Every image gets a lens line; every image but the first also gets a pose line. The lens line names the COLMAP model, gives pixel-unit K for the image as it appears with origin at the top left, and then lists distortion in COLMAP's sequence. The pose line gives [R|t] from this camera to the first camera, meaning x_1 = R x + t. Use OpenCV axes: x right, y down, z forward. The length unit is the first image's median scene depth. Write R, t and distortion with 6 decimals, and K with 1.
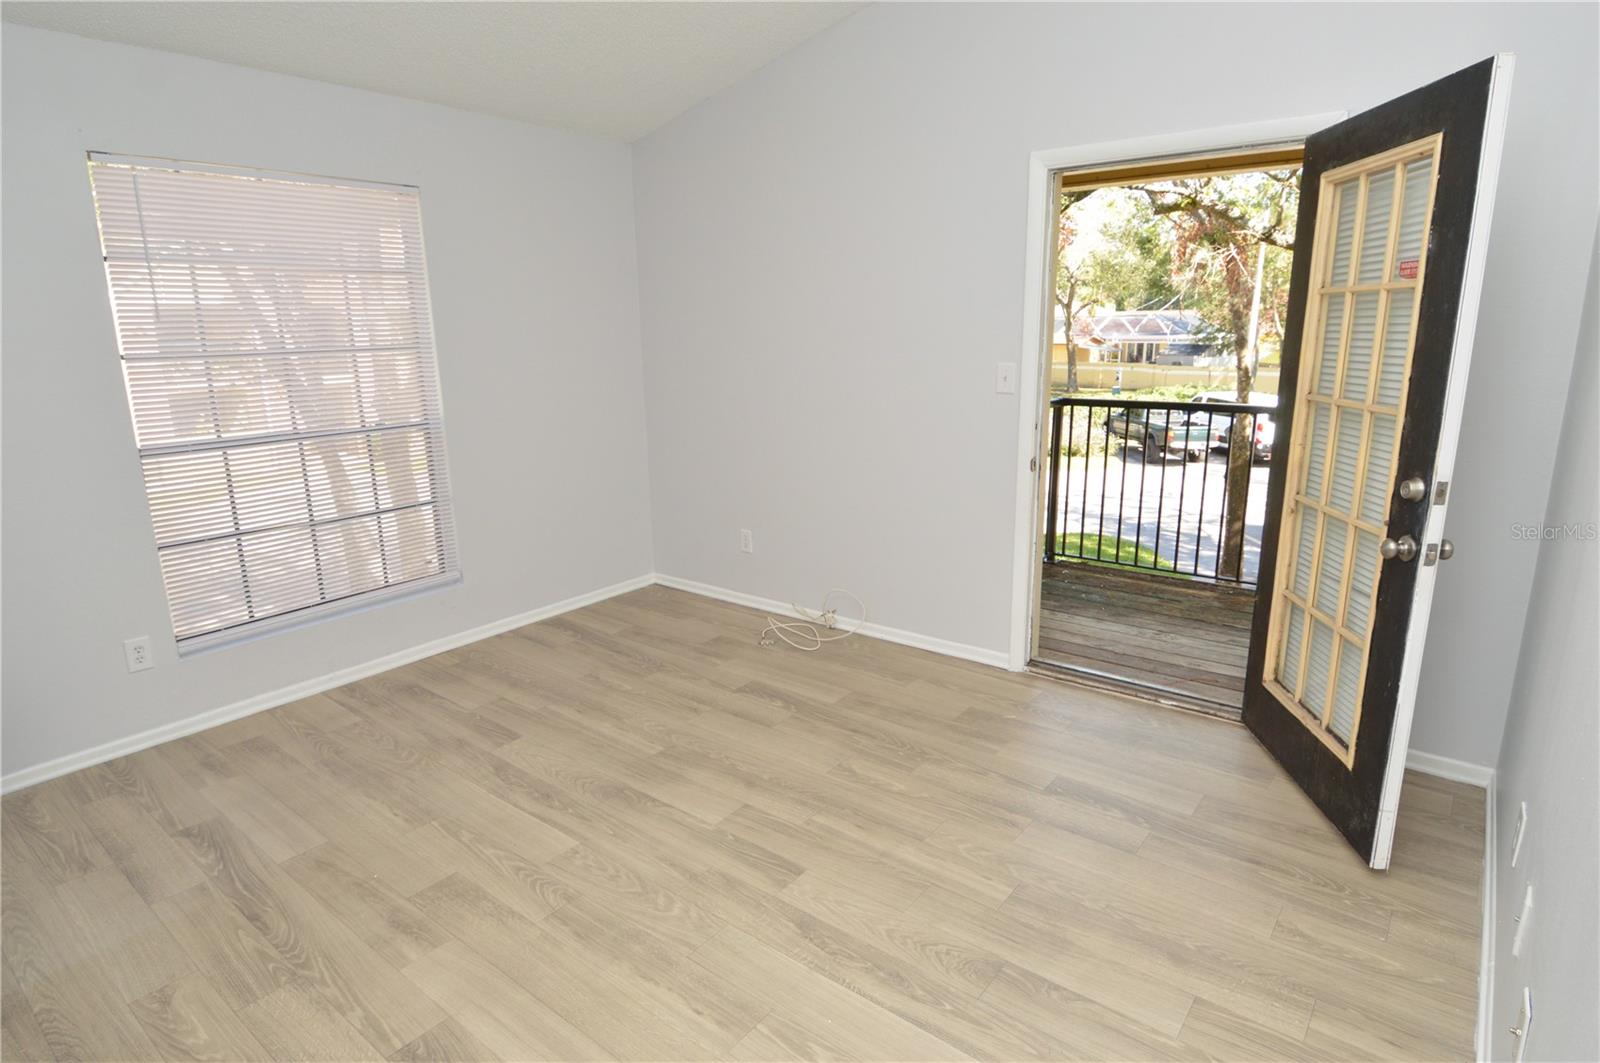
lens RADIAL K [[849.4, 0, 804.7], [0, 849.4, 545.7], [0, 0, 1]] dist [0.019605, -0.026745]
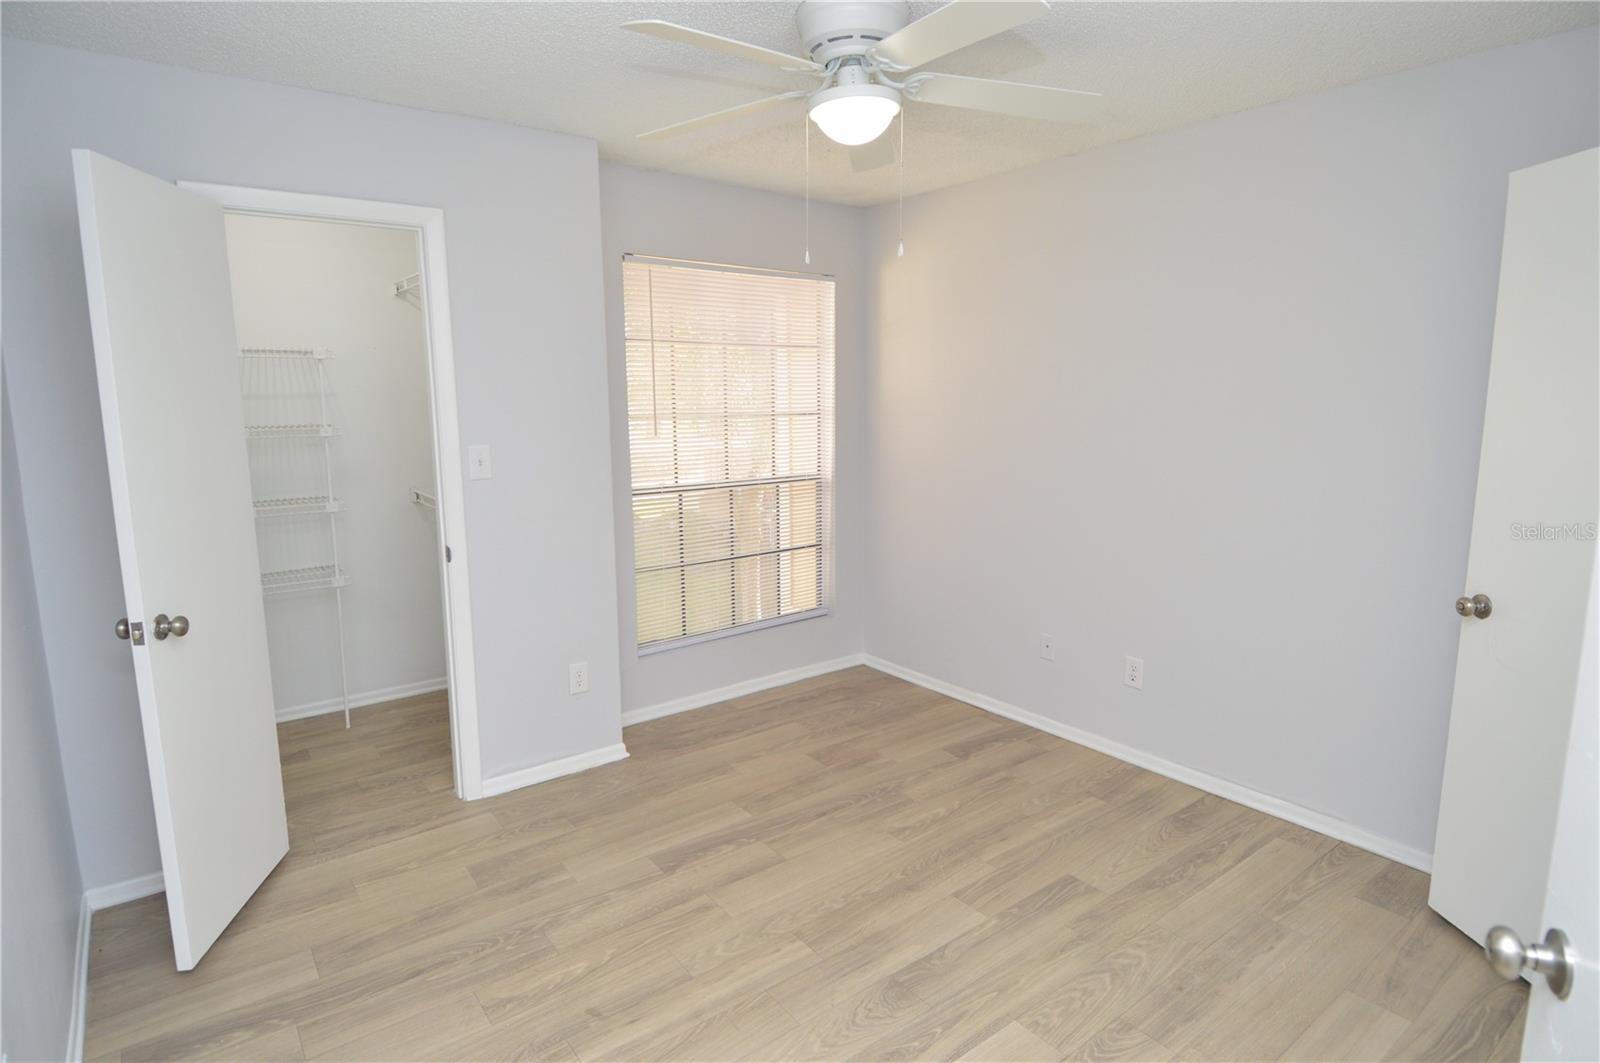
lens RADIAL K [[849.4, 0, 809.3], [0, 849.4, 536.2], [0, 0, 1]] dist [0.019605, -0.026745]
pose [[0.254312, -0.149151, 0.955552, -0.918651], [0.249883, 0.964620, 0.084062, -0.187800], [-0.934283, 0.217398, 0.282585, 0.776770]]
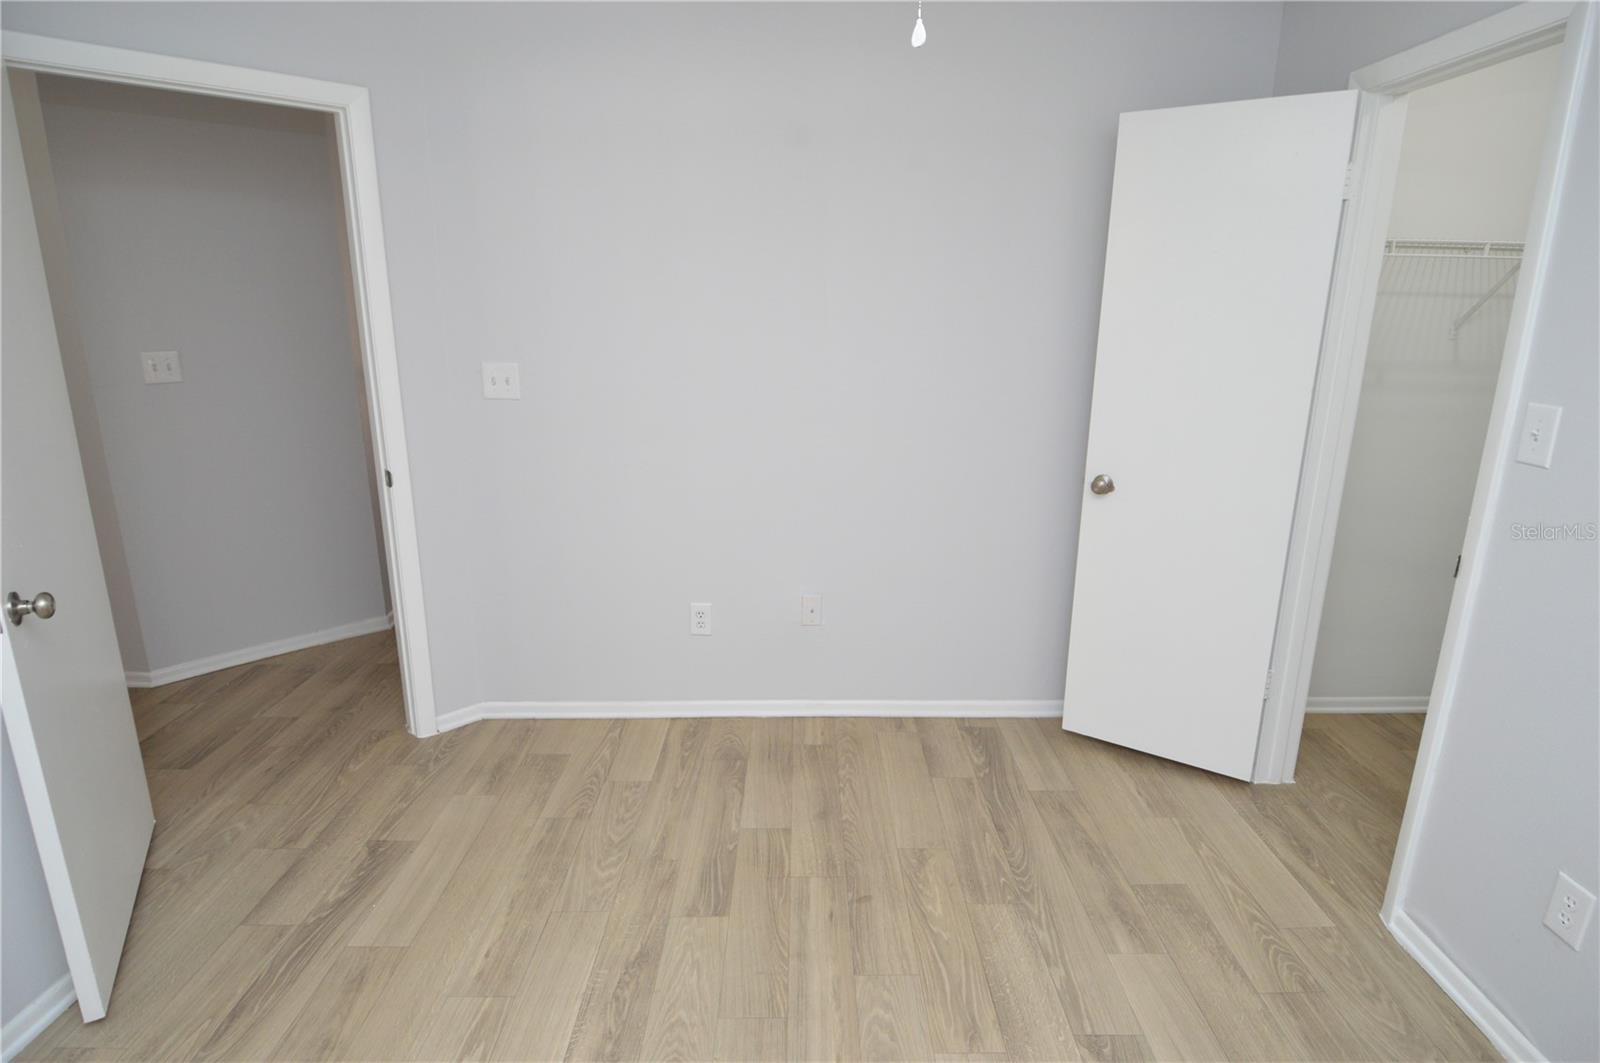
lens RADIAL K [[849.4, 0, 811.9], [0, 849.4, 530.7], [0, 0, 1]] dist [0.019605, -0.026745]
pose [[0.624593, 0.226658, -0.747335, 0.159381], [-0.220192, 0.969242, 0.109932, -0.177572], [0.749266, 0.095894, 0.655290, 0.668780]]
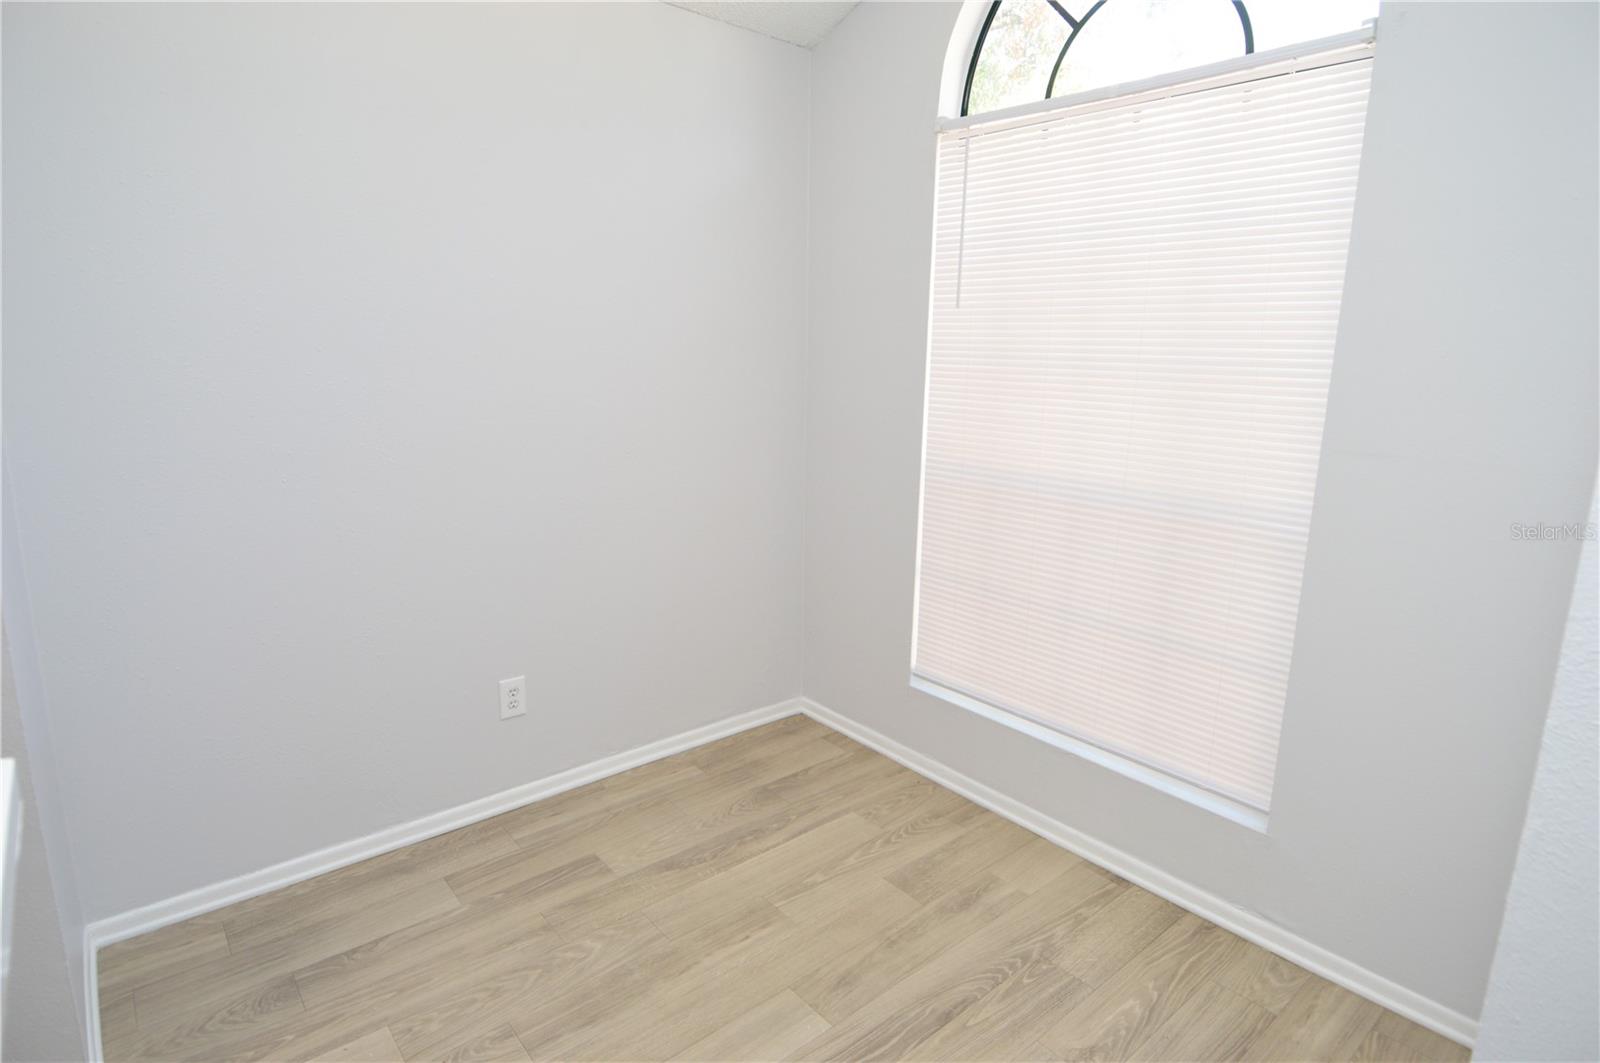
lens RADIAL K [[849.4, 0, 800.5], [0, 849.4, 519.1], [0, 0, 1]] dist [0.019605, -0.026745]
pose [[0.212070, -0.176368, 0.961208, -1.103023], [0.234291, 0.964071, 0.125202, -0.128622], [-0.948754, 0.198651, 0.245772, 0.667341]]
